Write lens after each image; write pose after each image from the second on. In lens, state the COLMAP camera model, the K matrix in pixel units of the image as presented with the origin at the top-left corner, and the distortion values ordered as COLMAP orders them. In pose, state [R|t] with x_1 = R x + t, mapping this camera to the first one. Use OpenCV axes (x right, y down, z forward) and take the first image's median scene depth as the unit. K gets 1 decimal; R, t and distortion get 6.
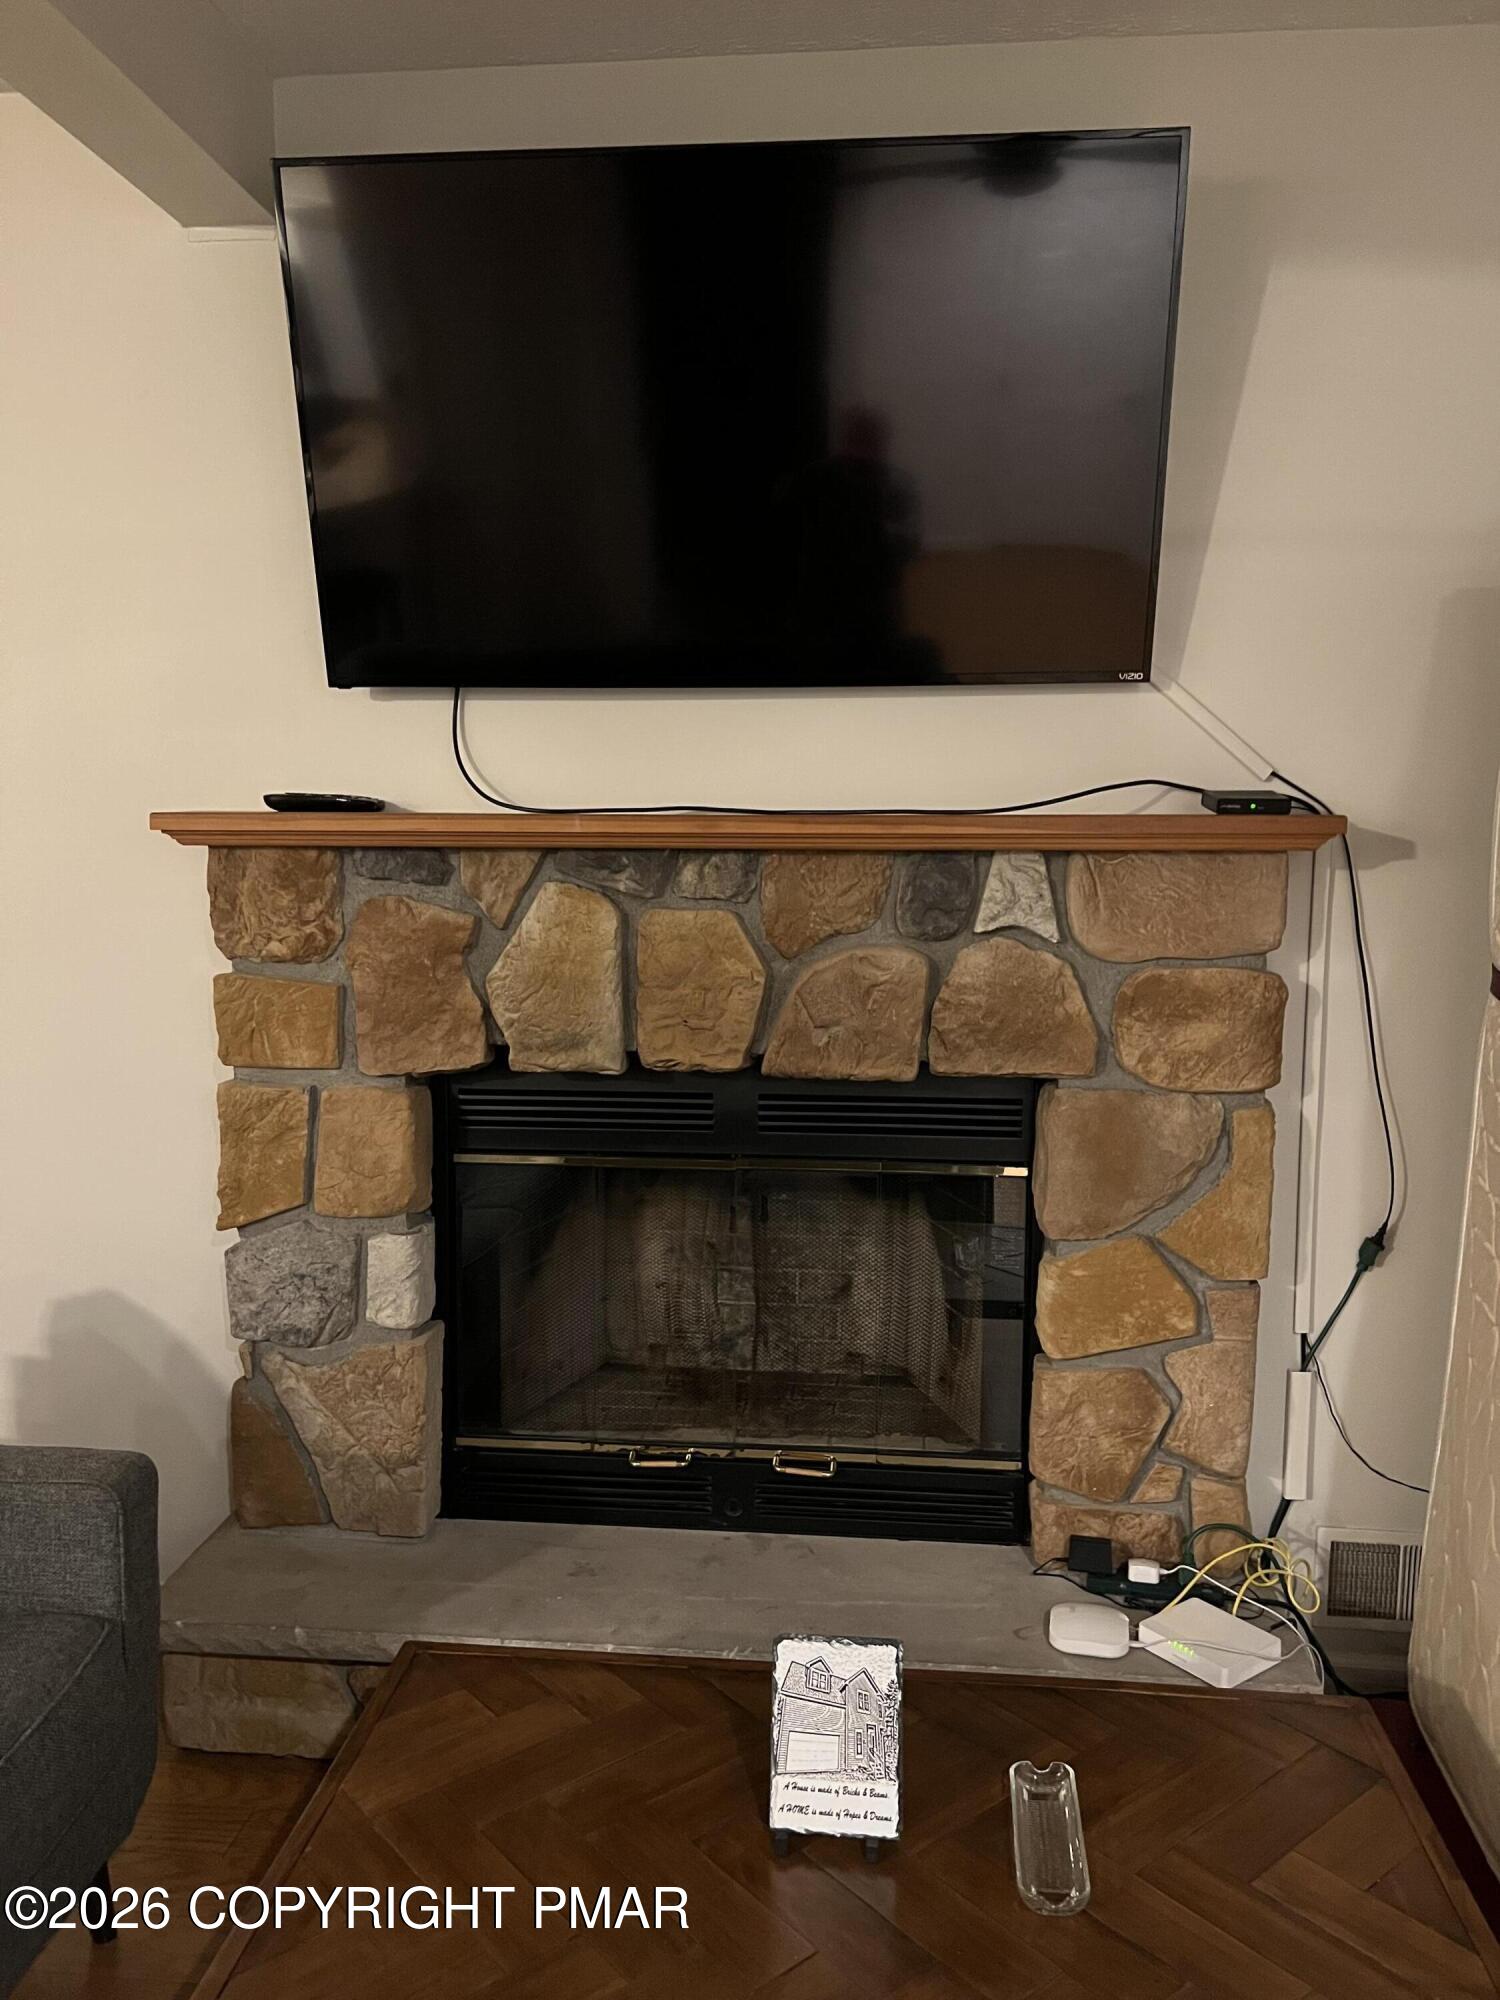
lens RADIAL K [[1481.1, 0, 750.0], [0, 1481.1, 1000.0], [0, 0, 1]] dist [0.097163, -0.147311]
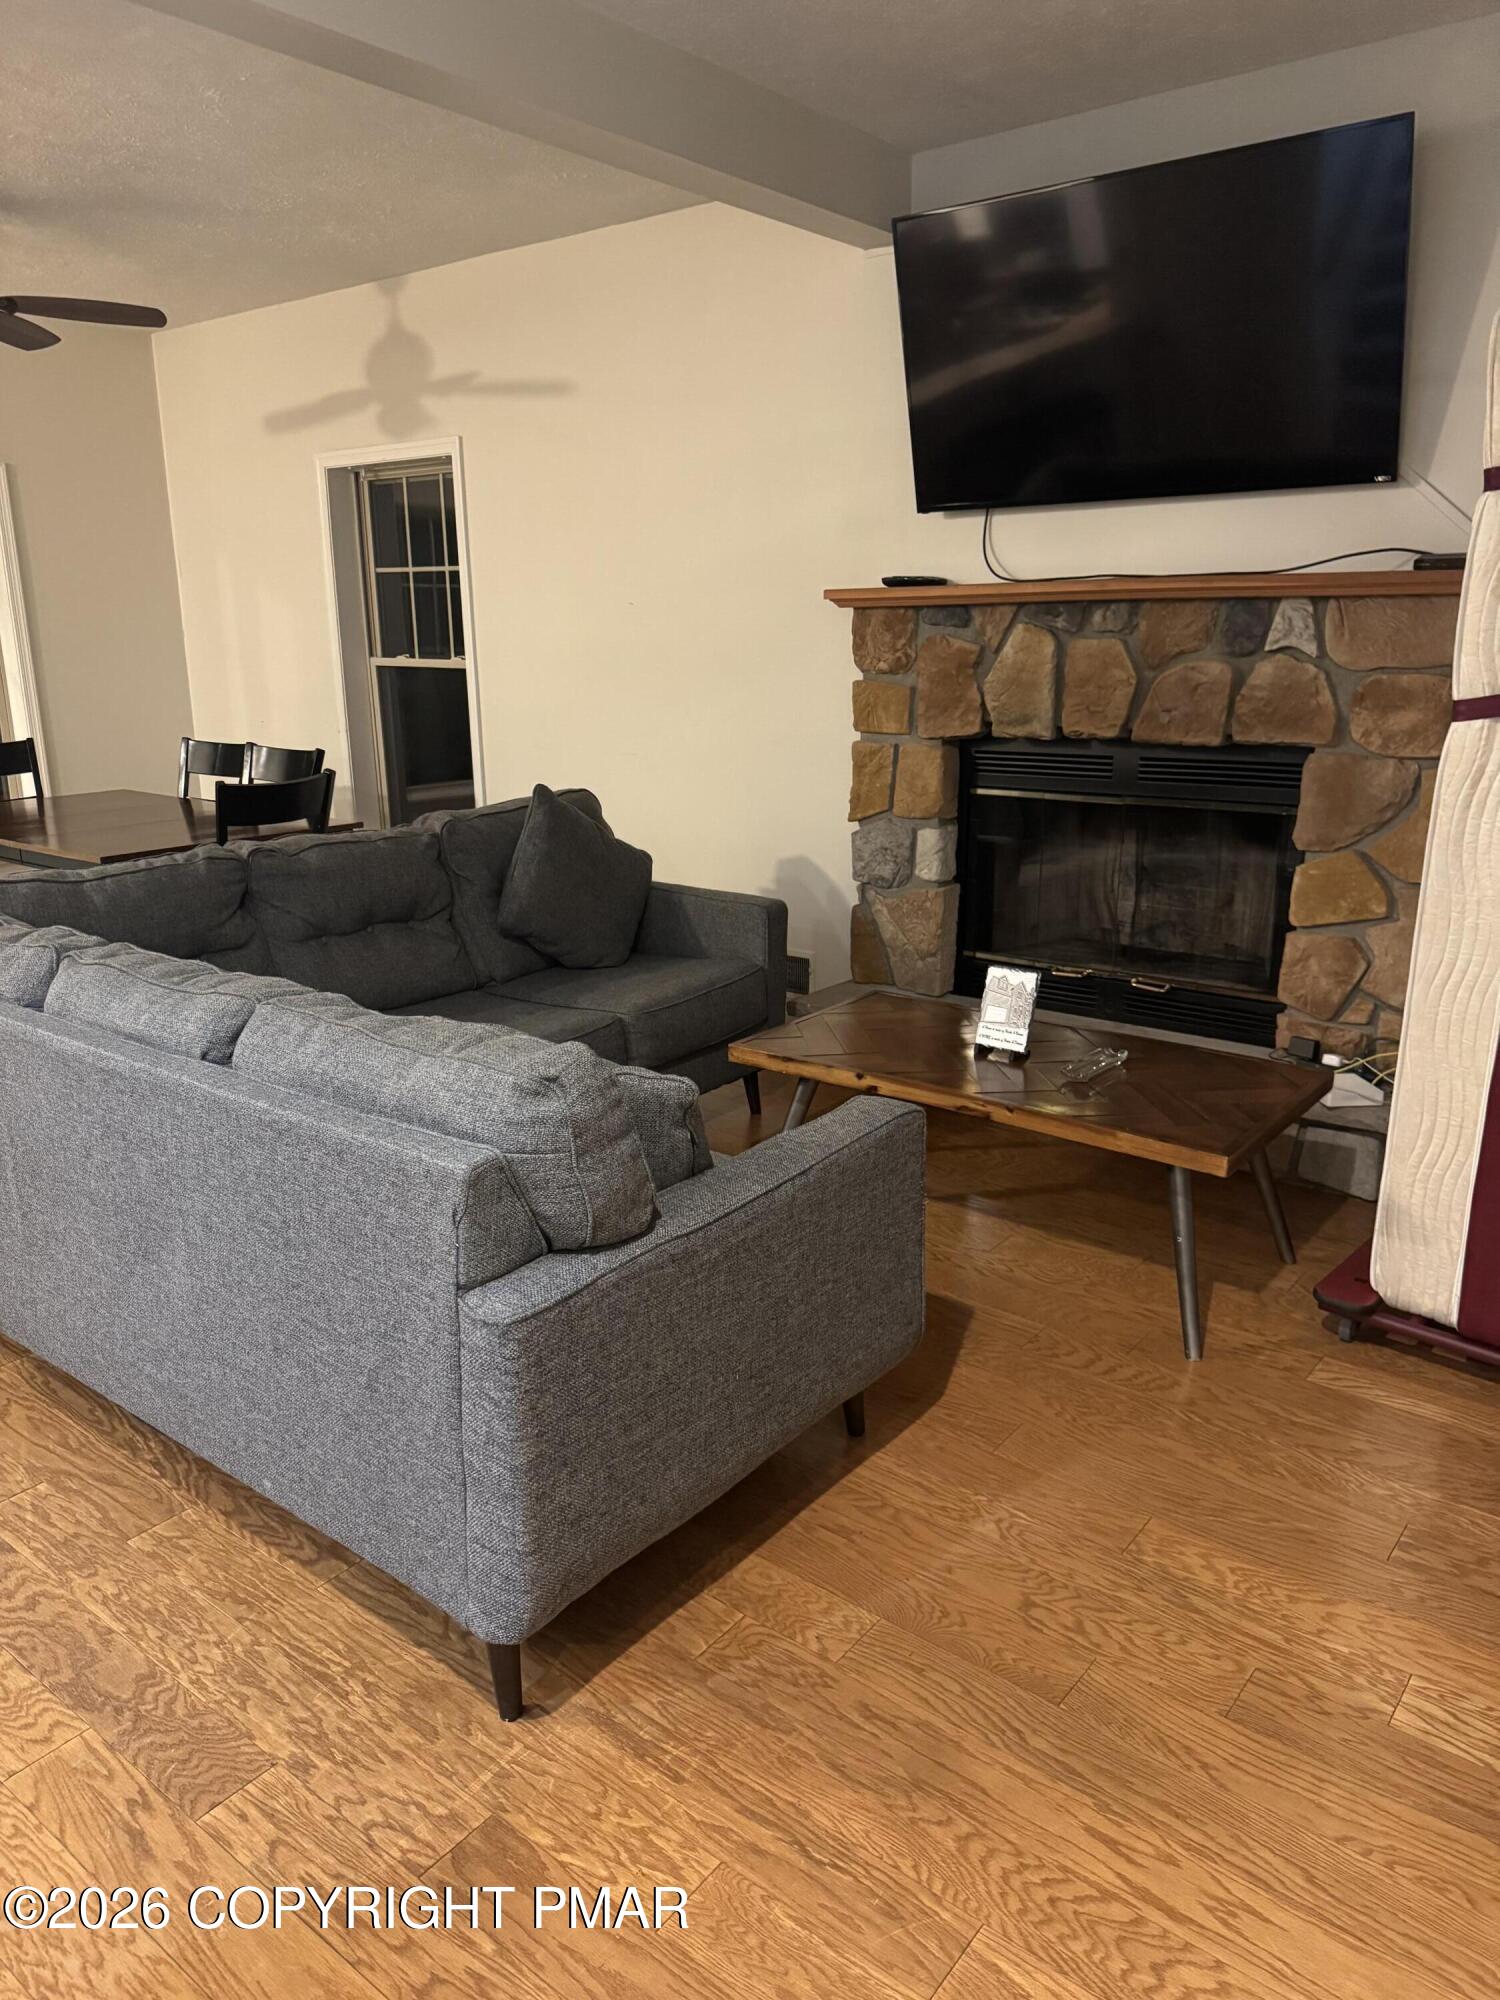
lens RADIAL K [[1402.2, 0, 750.0], [0, 1402.2, 1000.0], [0, 0, 1]] dist [0.121445, -0.298773]
pose [[0.837520, 0.126501, -0.531562, 0.528423], [-0.044744, 0.985442, 0.164017, 0.094794], [0.544572, -0.113583, 0.830988, -0.581047]]
